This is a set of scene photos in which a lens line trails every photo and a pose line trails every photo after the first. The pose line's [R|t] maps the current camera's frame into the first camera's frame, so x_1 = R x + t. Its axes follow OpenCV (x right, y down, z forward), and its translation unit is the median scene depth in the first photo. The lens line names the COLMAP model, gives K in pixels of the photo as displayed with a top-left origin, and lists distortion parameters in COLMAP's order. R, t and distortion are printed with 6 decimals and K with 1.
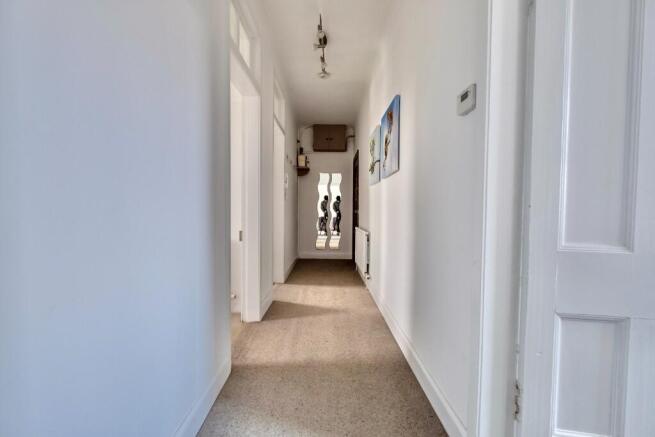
lens RADIAL K [[283.5, 0, 327.4], [0, 283.5, 217.2], [0, 0, 1]] dist [-0.007200, 0.001489]
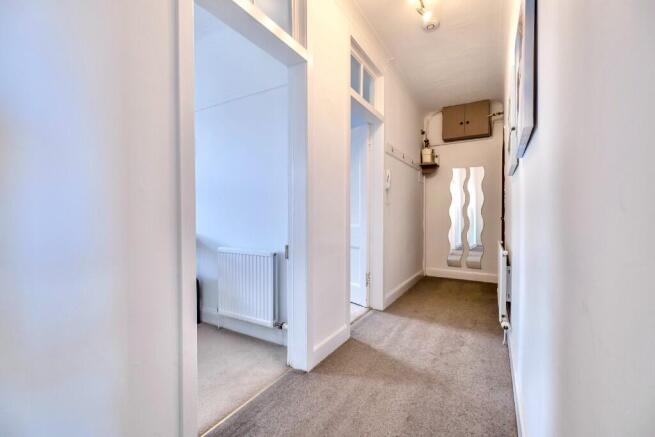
lens RADIAL K [[283.5, 0, 327.1], [0, 283.5, 221.2], [0, 0, 1]] dist [-0.007200, 0.001489]
pose [[0.865345, -0.003239, -0.501166, 0.067142], [-0.001305, 0.999961, -0.008715, -0.004067], [0.501175, 0.008195, 0.865307, 0.158421]]
